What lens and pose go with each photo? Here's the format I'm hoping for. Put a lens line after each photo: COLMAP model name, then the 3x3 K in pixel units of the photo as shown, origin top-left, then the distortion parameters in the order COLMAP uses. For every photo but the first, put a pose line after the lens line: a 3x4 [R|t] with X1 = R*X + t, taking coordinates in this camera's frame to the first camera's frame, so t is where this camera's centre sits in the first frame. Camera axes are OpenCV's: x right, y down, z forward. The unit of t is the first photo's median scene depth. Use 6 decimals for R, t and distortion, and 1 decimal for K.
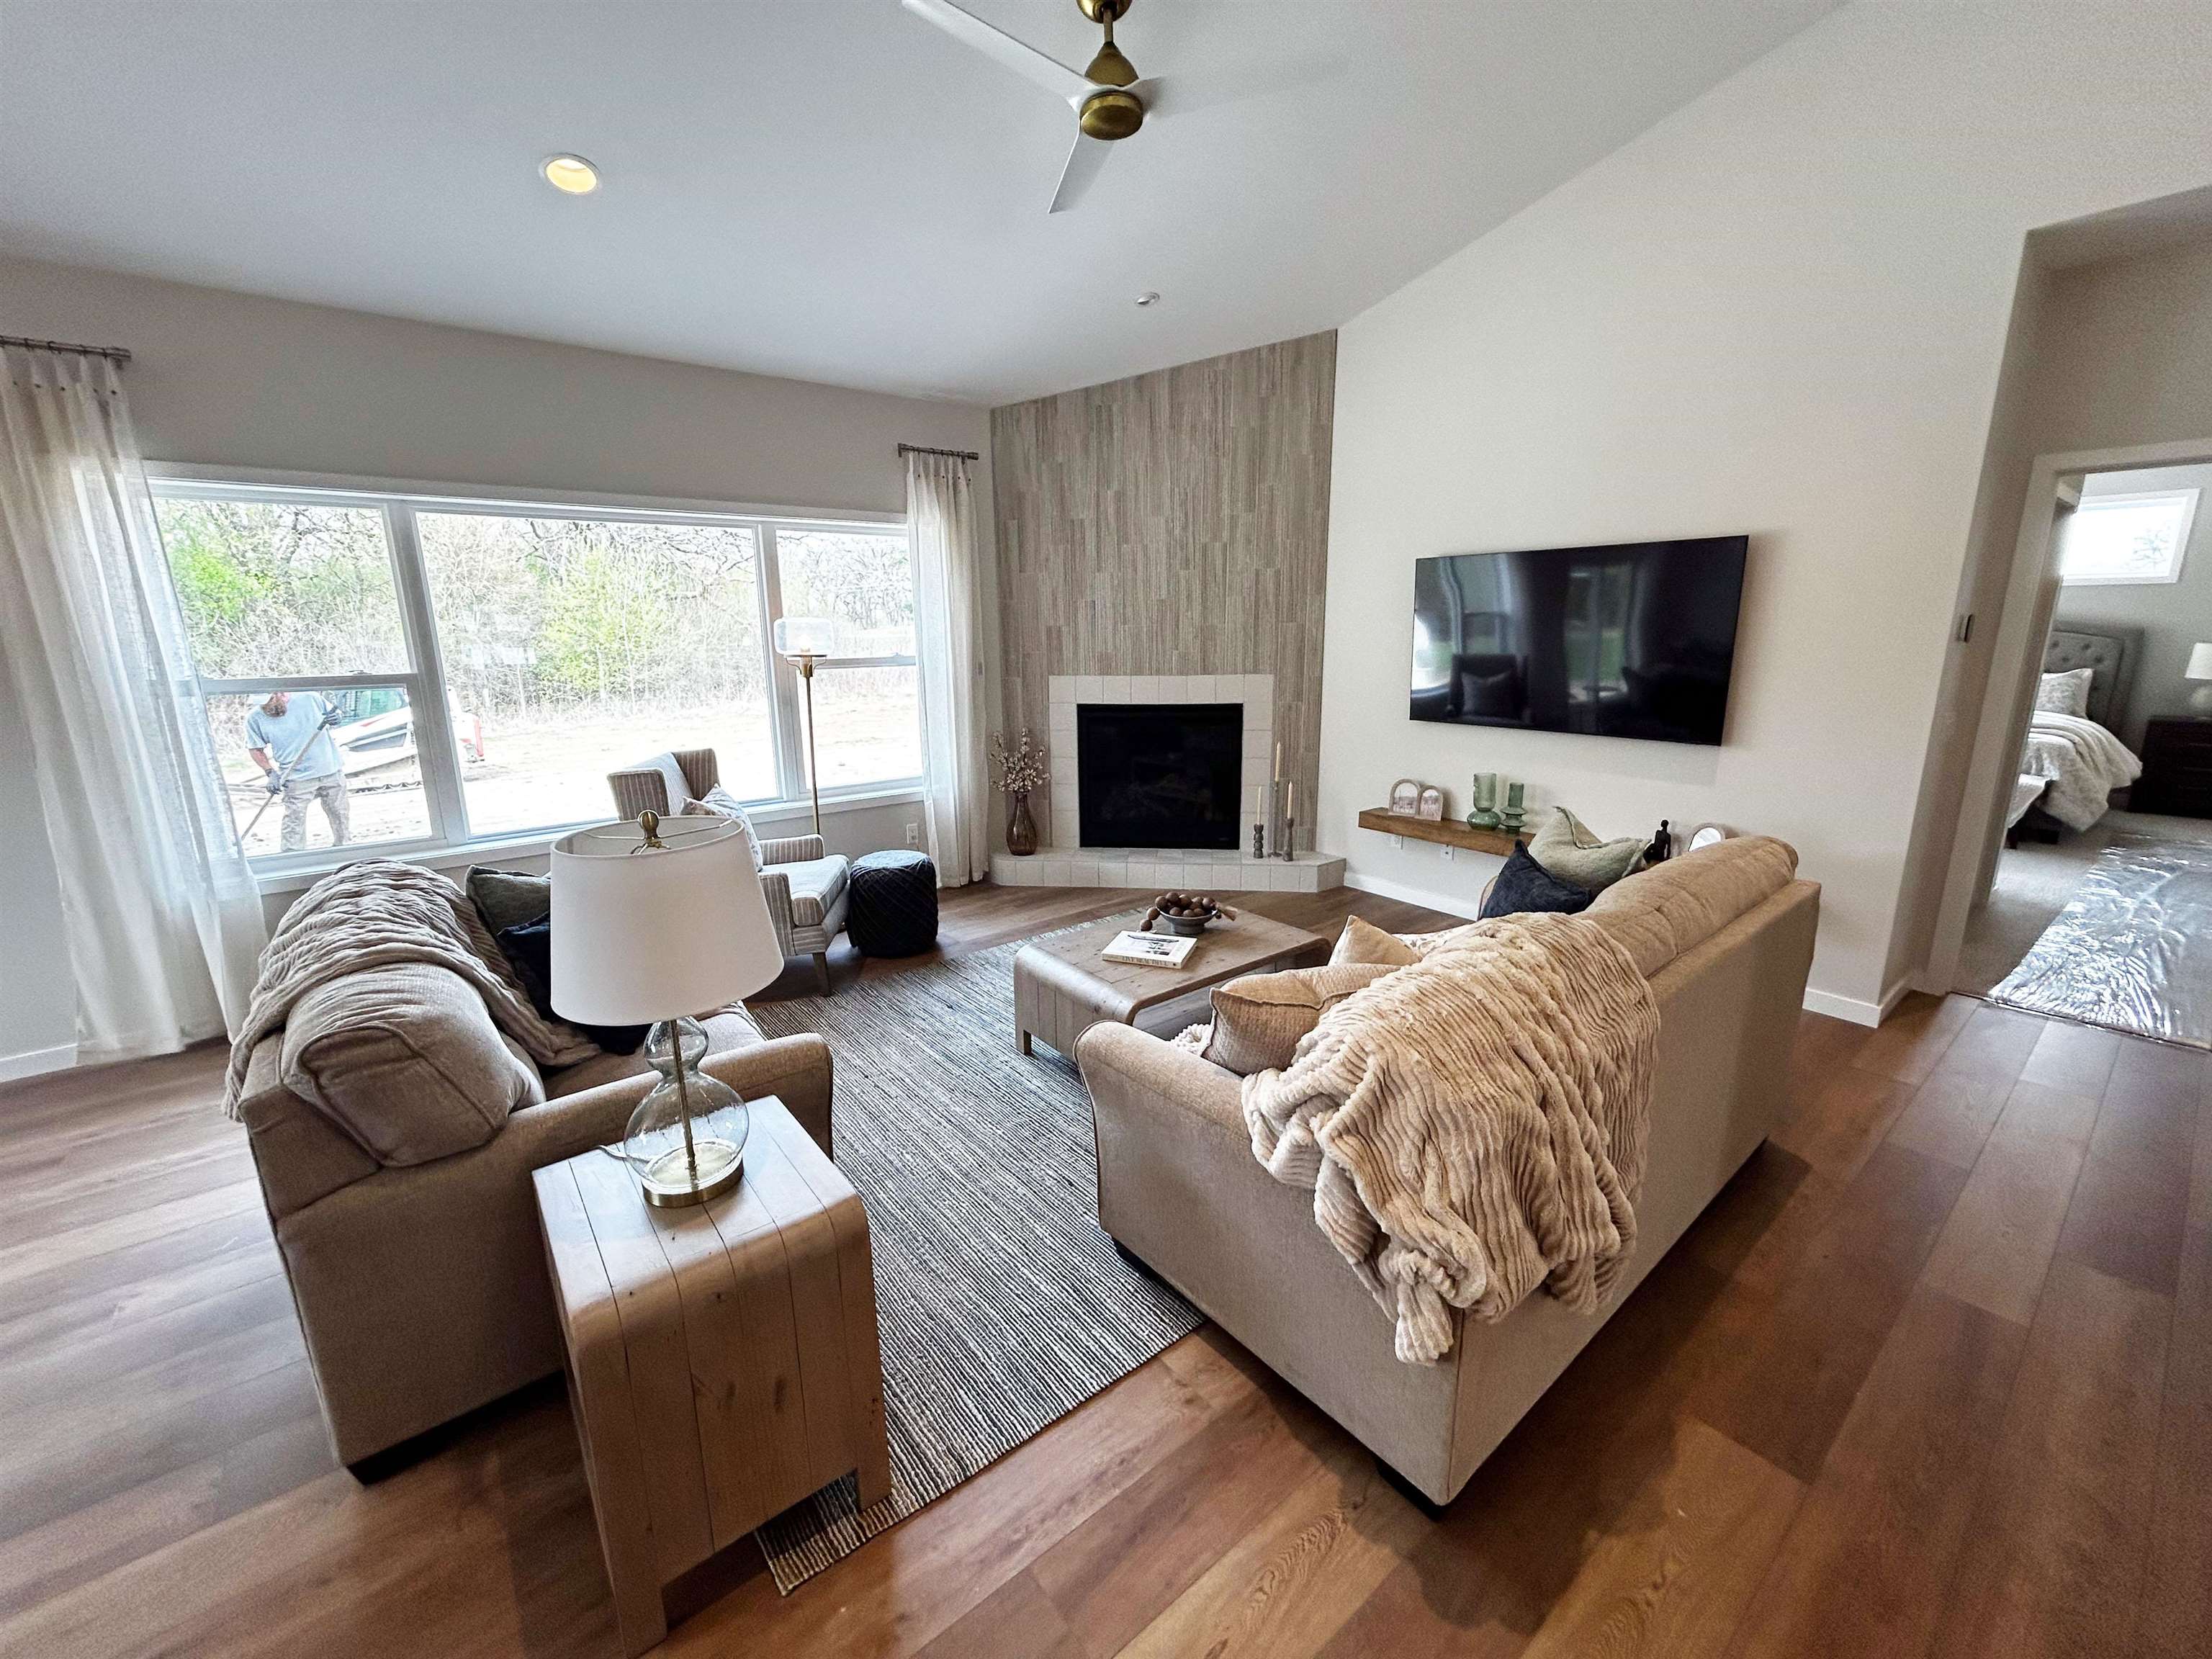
lens RADIAL K [[889.7, 0, 1103.8], [0, 889.7, 826.3], [0, 0, 1]] dist [-0.001713, 0.000237]
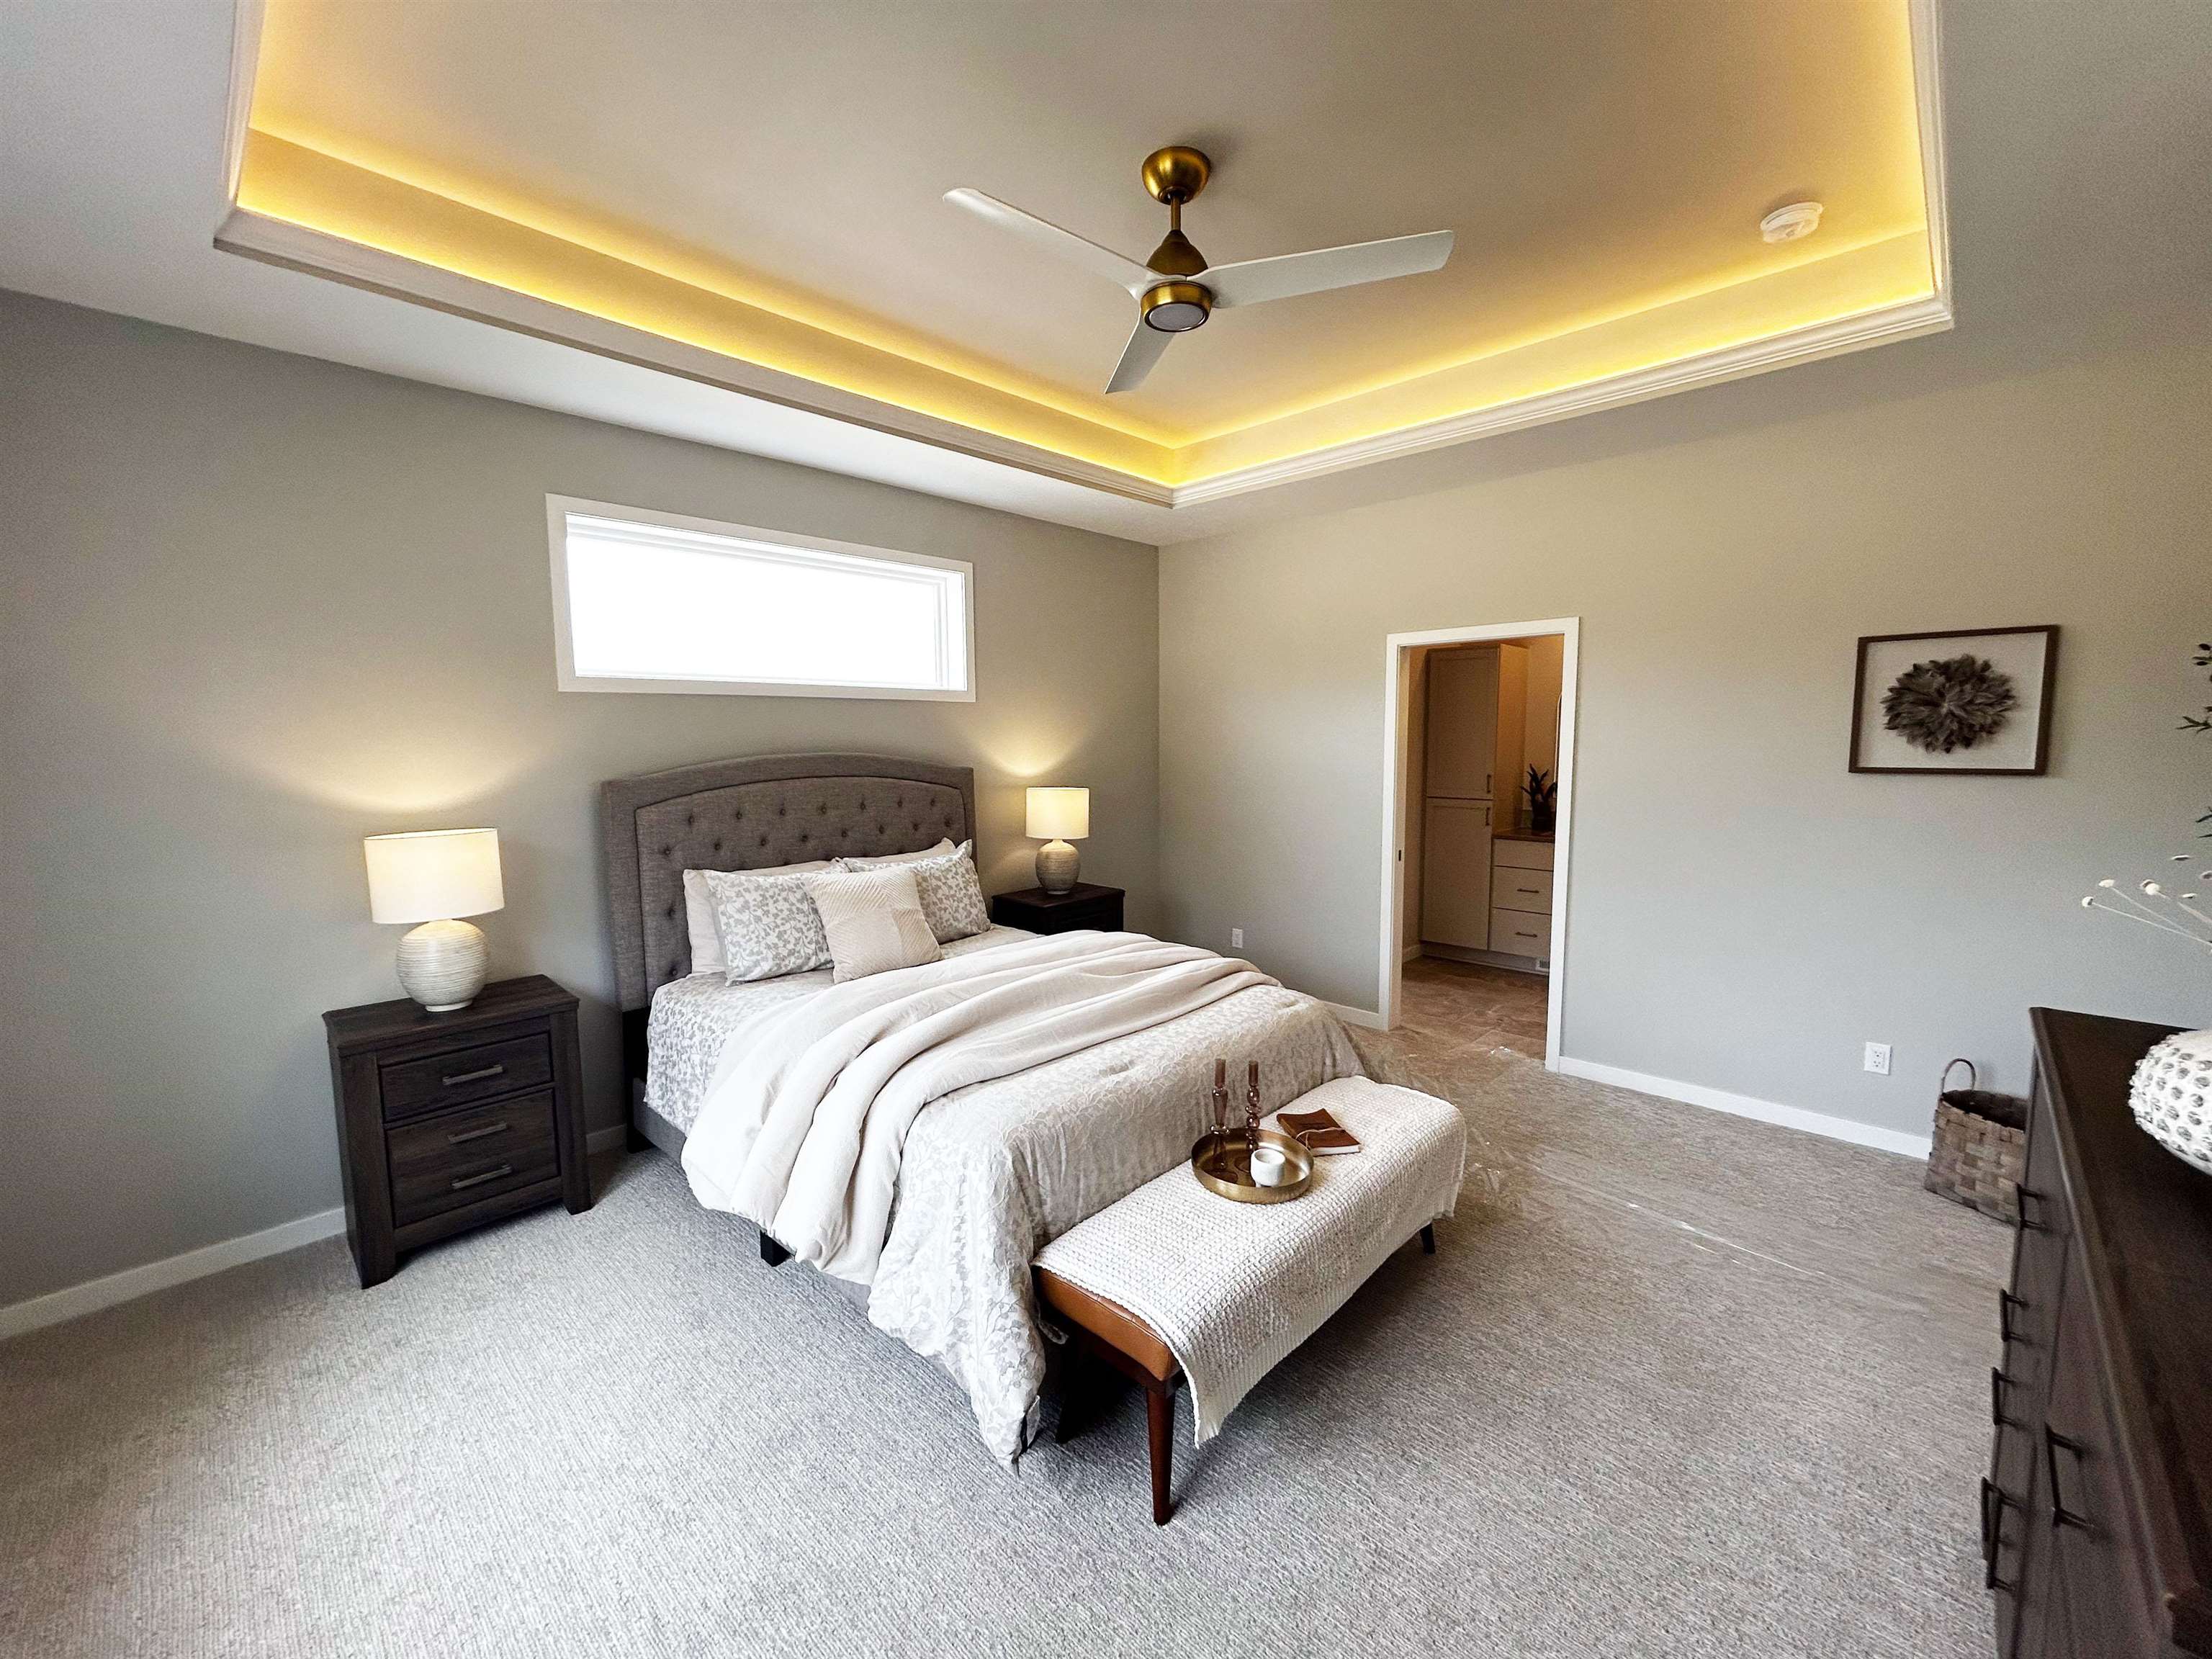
lens RADIAL K [[888.3, 0, 1105.5], [0, 888.3, 827.4], [0, 0, 1]] dist [0.000538, -0.001185]
pose [[-0.135819, -0.089565, 0.986677, 0.720715], [0.231027, 0.965587, 0.119452, -0.322520], [-0.963421, 0.244173, -0.110453, 1.345461]]
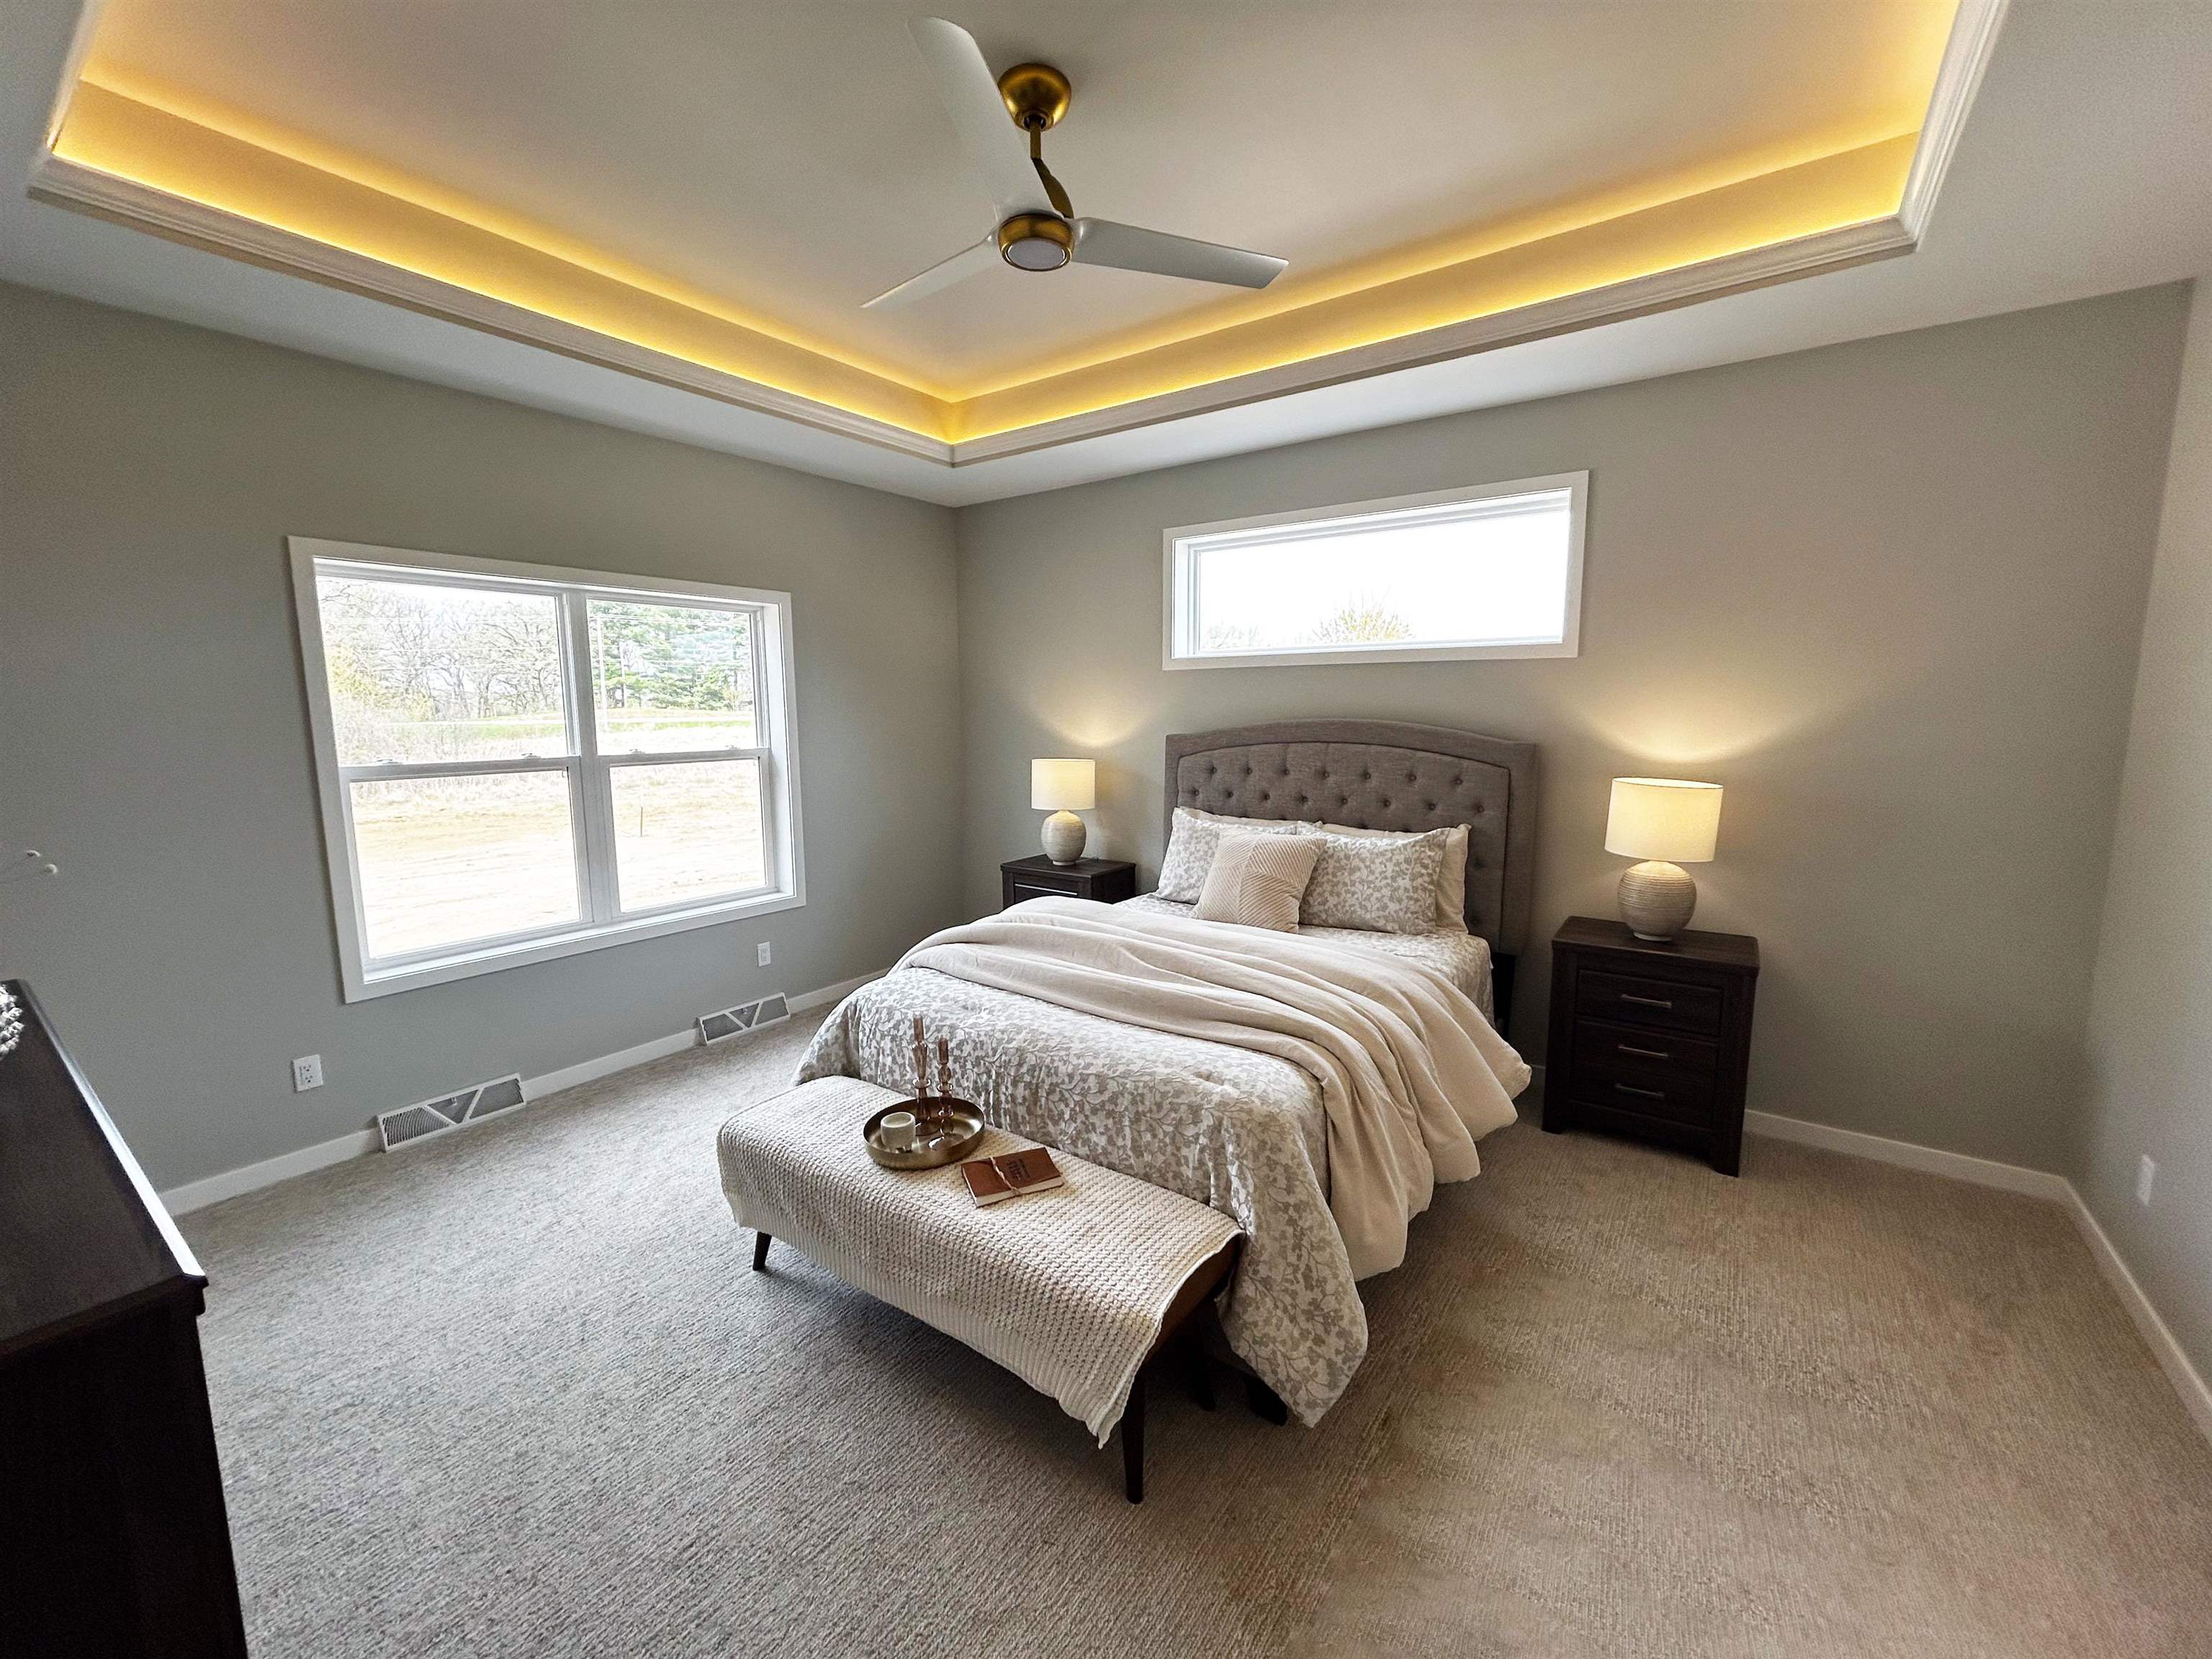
lens RADIAL K [[889.7, 0, 1103.8], [0, 889.7, 826.3], [0, 0, 1]] dist [-0.001713, 0.000237]
pose [[0.962582, -0.029029, 0.269433, 1.095399], [0.054025, 0.994844, -0.085824, -0.203007], [-0.265553, 0.097169, 0.959187, 0.808751]]
